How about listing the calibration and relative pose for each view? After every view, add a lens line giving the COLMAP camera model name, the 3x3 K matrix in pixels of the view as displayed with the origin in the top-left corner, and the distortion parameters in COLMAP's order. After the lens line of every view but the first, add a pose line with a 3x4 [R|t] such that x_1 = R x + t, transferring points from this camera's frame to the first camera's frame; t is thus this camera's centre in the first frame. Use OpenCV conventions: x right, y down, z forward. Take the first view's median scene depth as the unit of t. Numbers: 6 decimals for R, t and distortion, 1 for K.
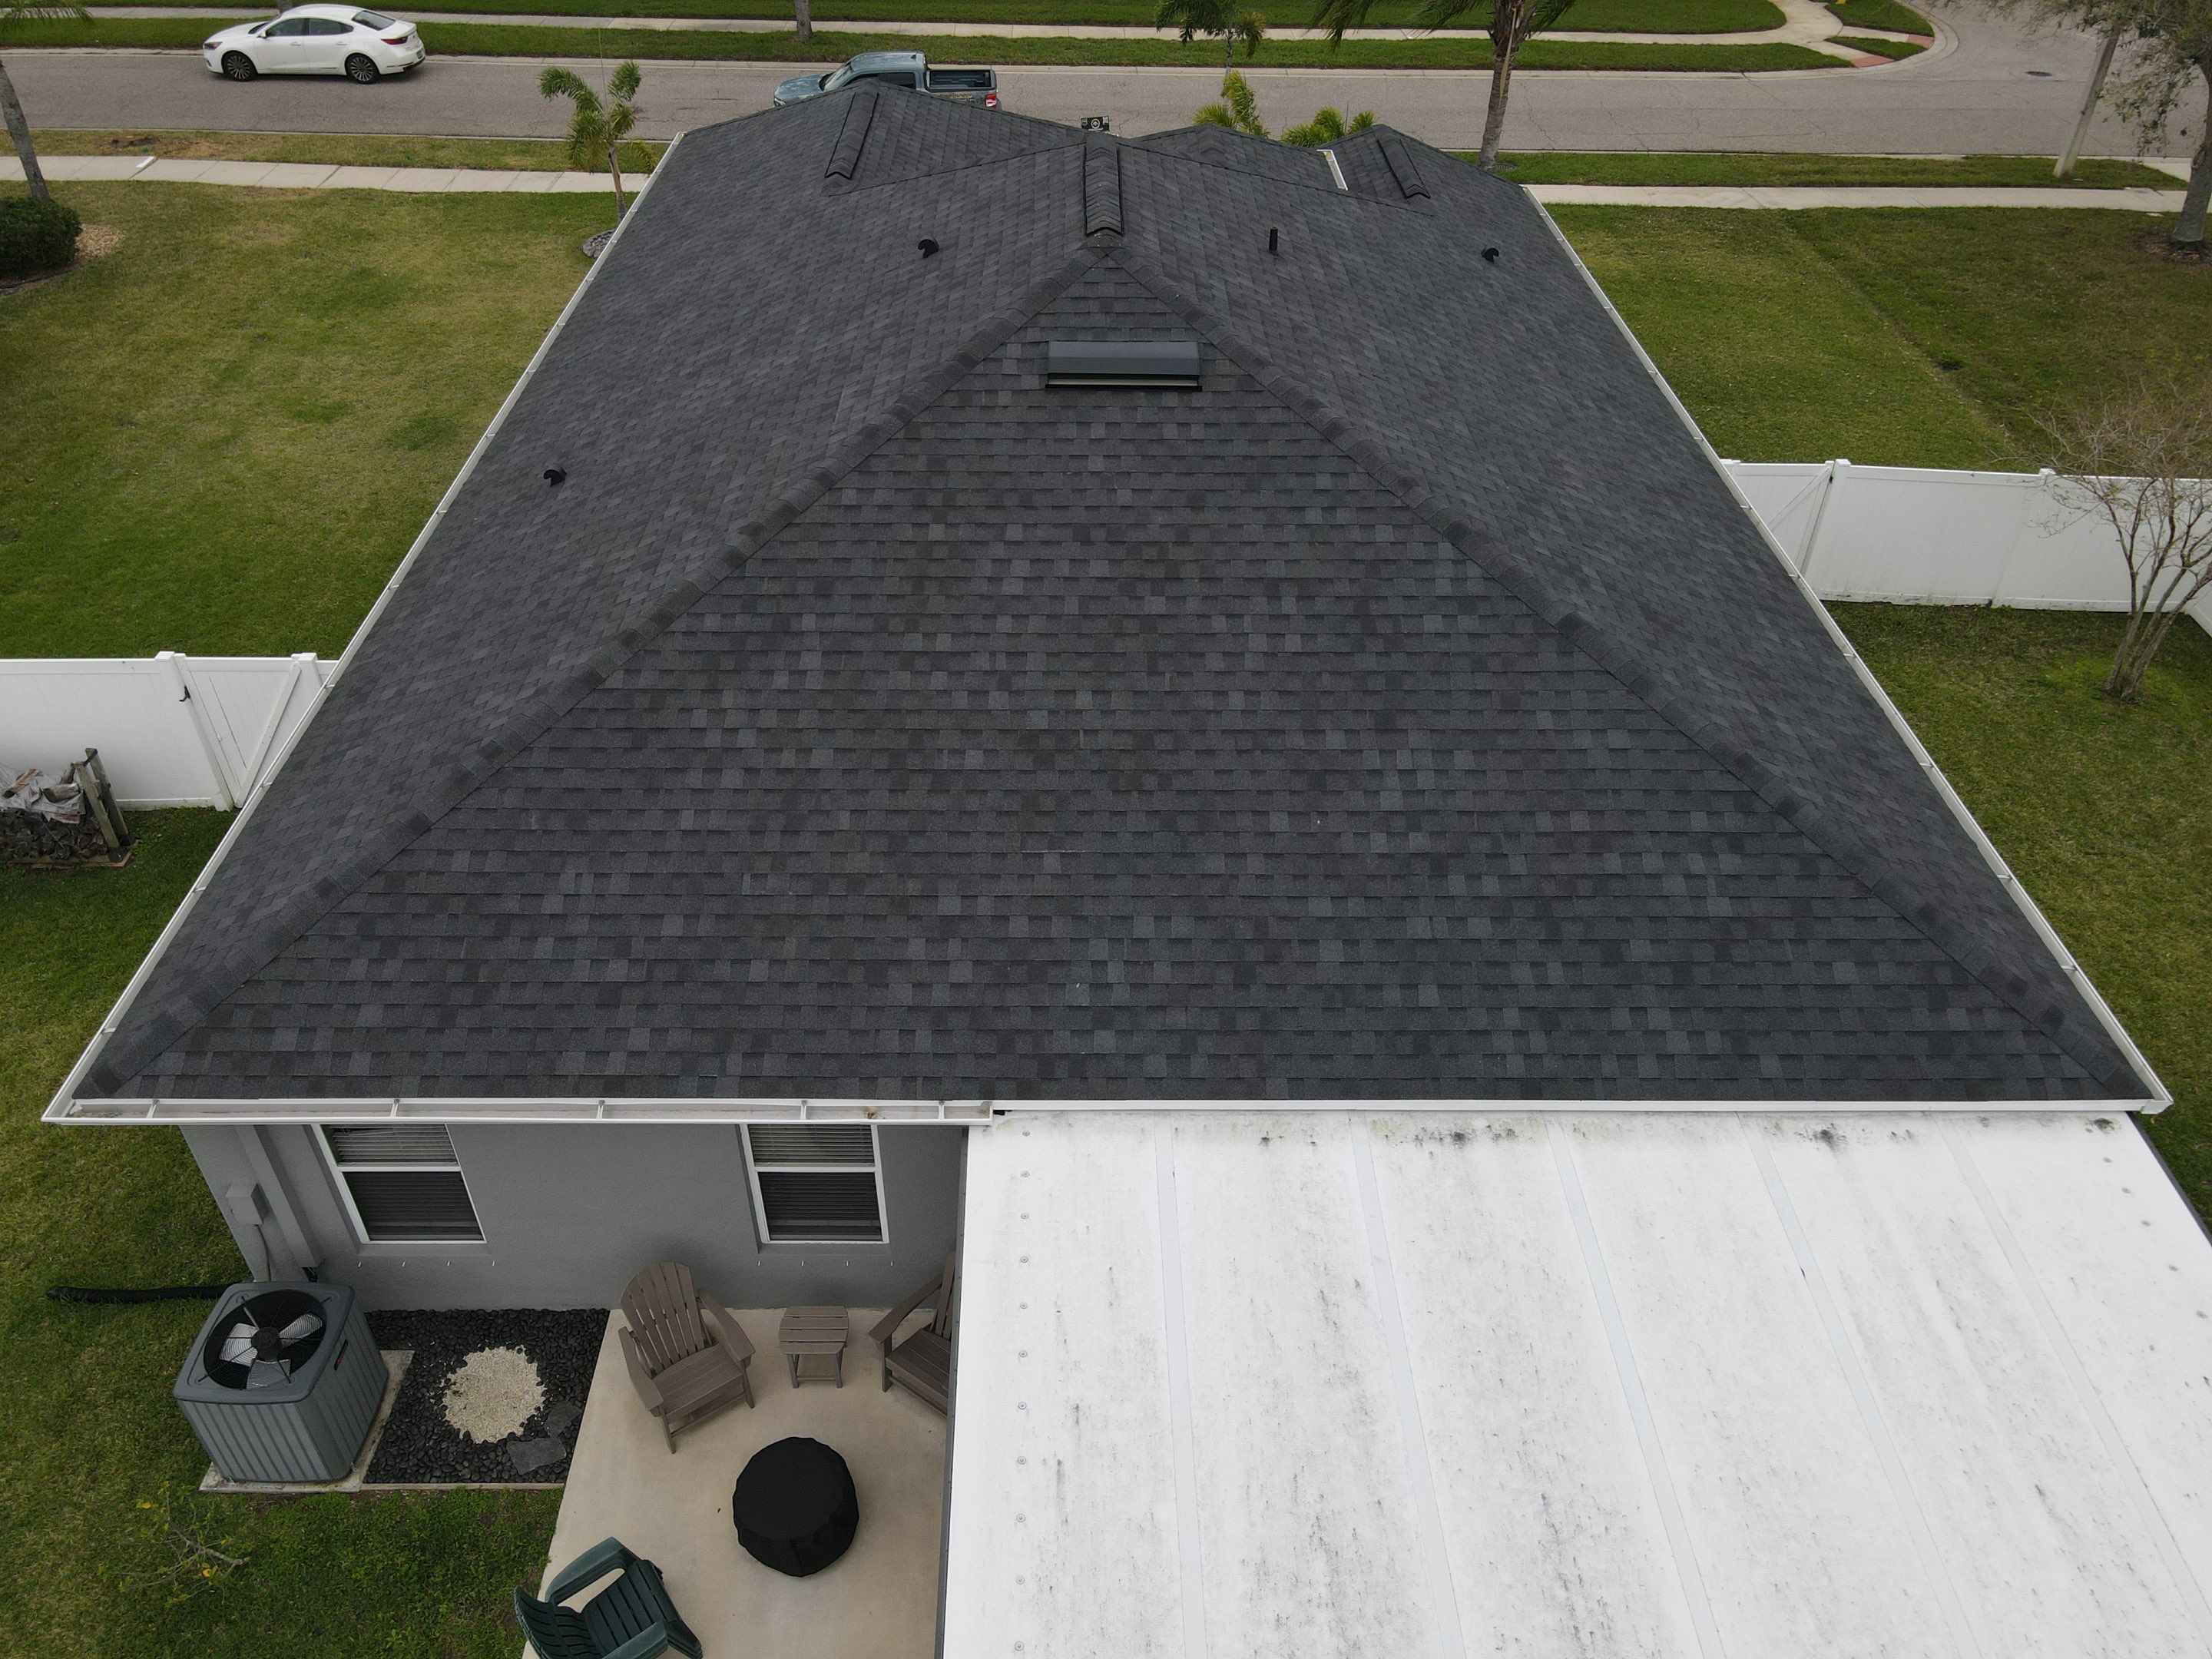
lens RADIAL K [[1621.1, 0, 1076.1], [0, 1621.1, 810.6], [0, 0, 1]] dist [-0.001972, 0.027359]
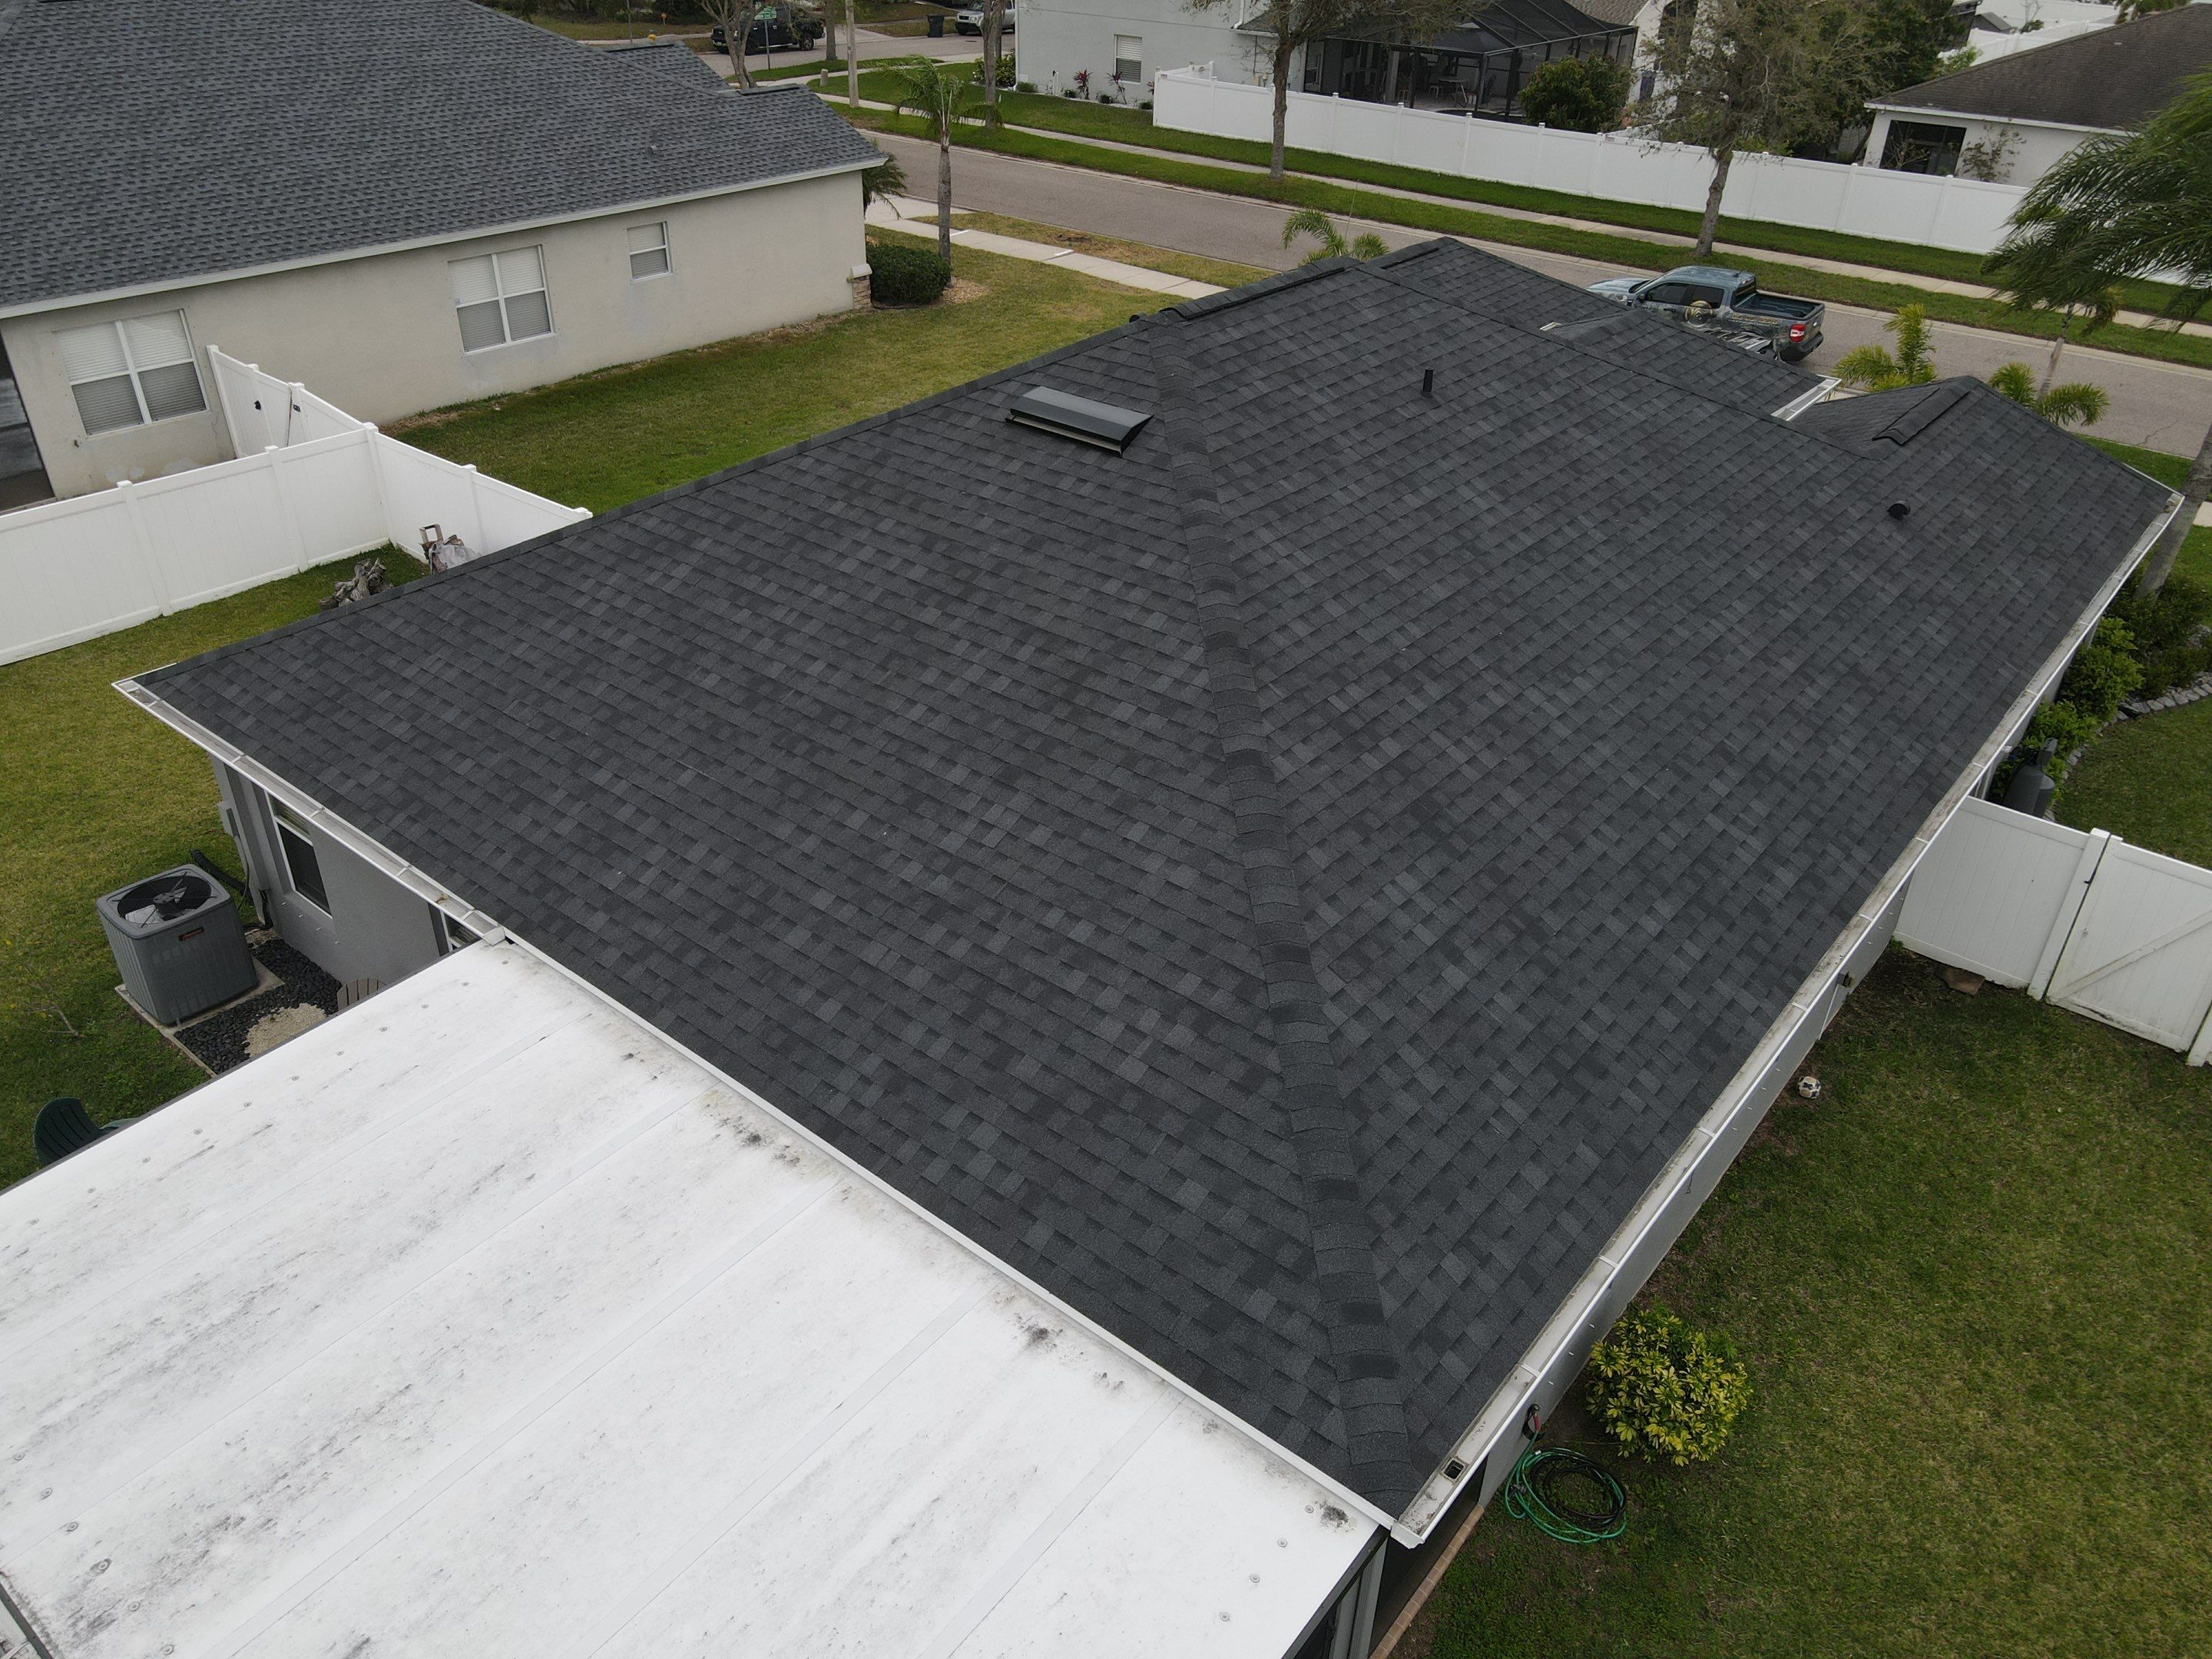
lens RADIAL K [[1621.1, 0, 1080.2], [0, 1621.1, 815.0], [0, 0, 1]] dist [-0.001972, 0.027359]
pose [[0.764052, 0.342871, -0.546501, 0.749871], [-0.407186, 0.913338, 0.003744, -0.053620], [0.500424, 0.219667, 0.837450, 0.208870]]
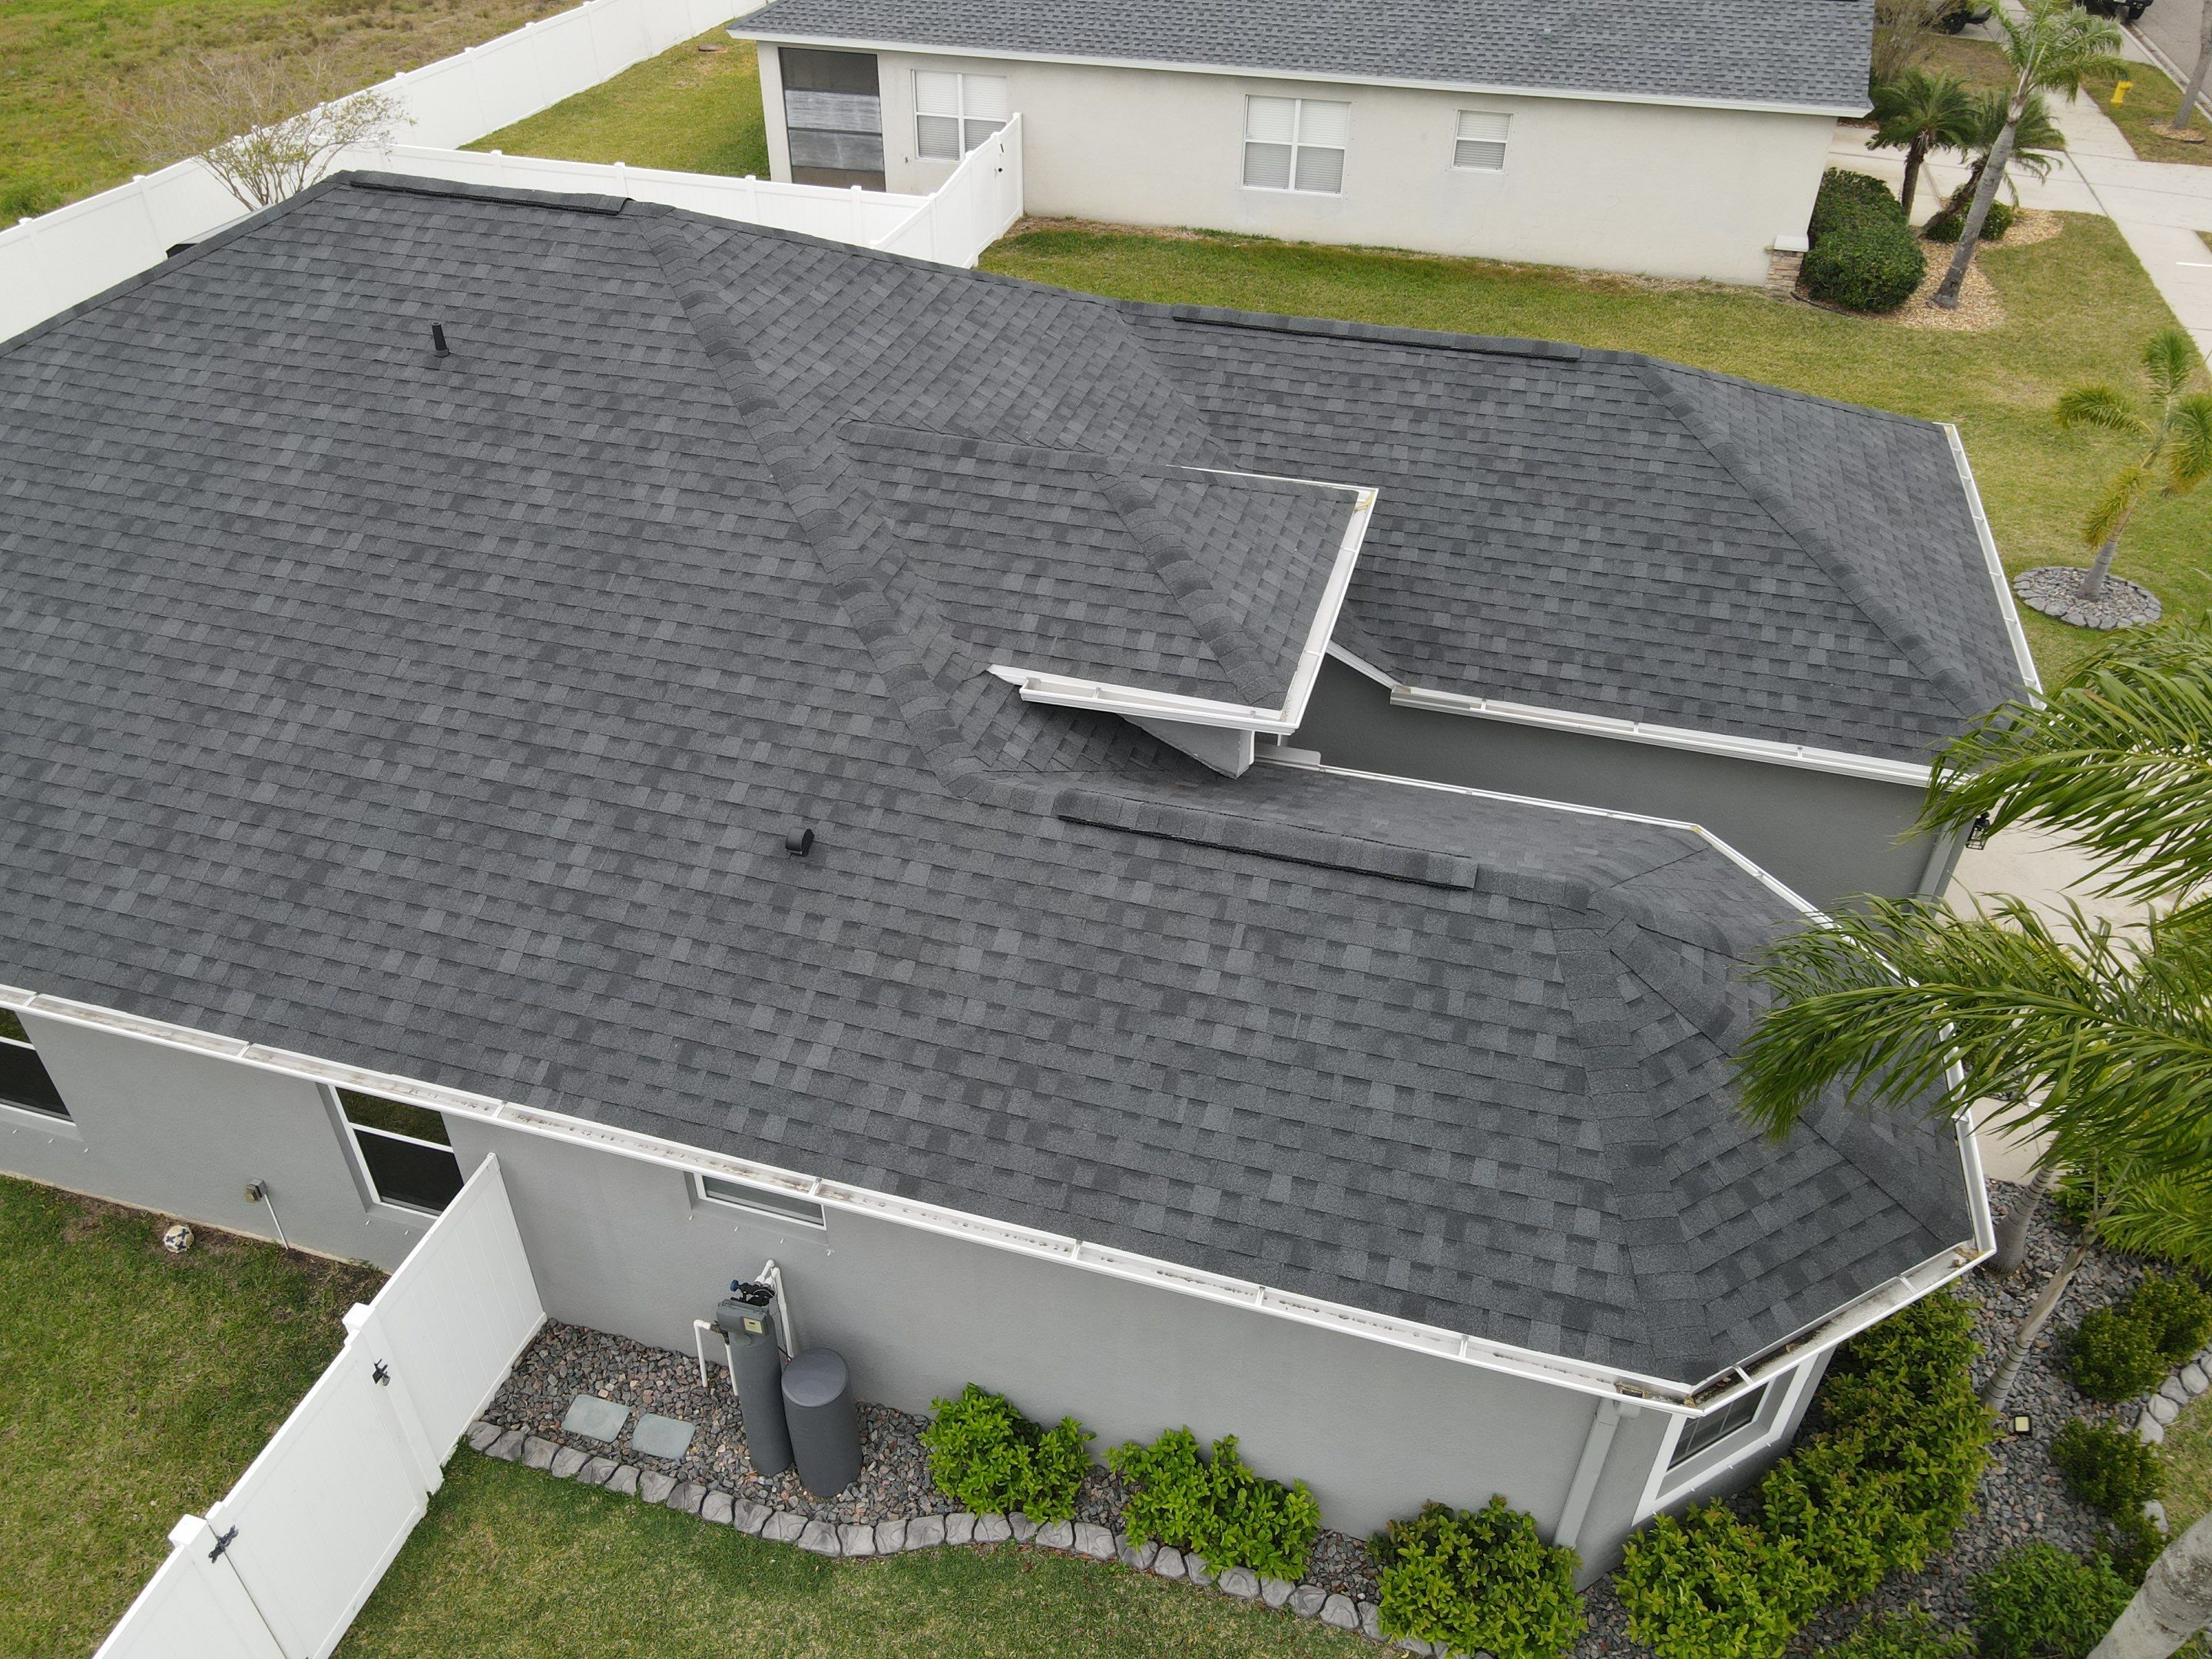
lens RADIAL K [[1621.1, 0, 1074.2], [0, 1621.1, 813.5], [0, 0, 1]] dist [-0.001972, 0.027359]
pose [[-0.289139, 0.569807, -0.769233, 1.055383], [-0.595126, 0.522408, 0.610668, -1.213420], [0.749816, 0.634358, 0.188058, 1.628831]]
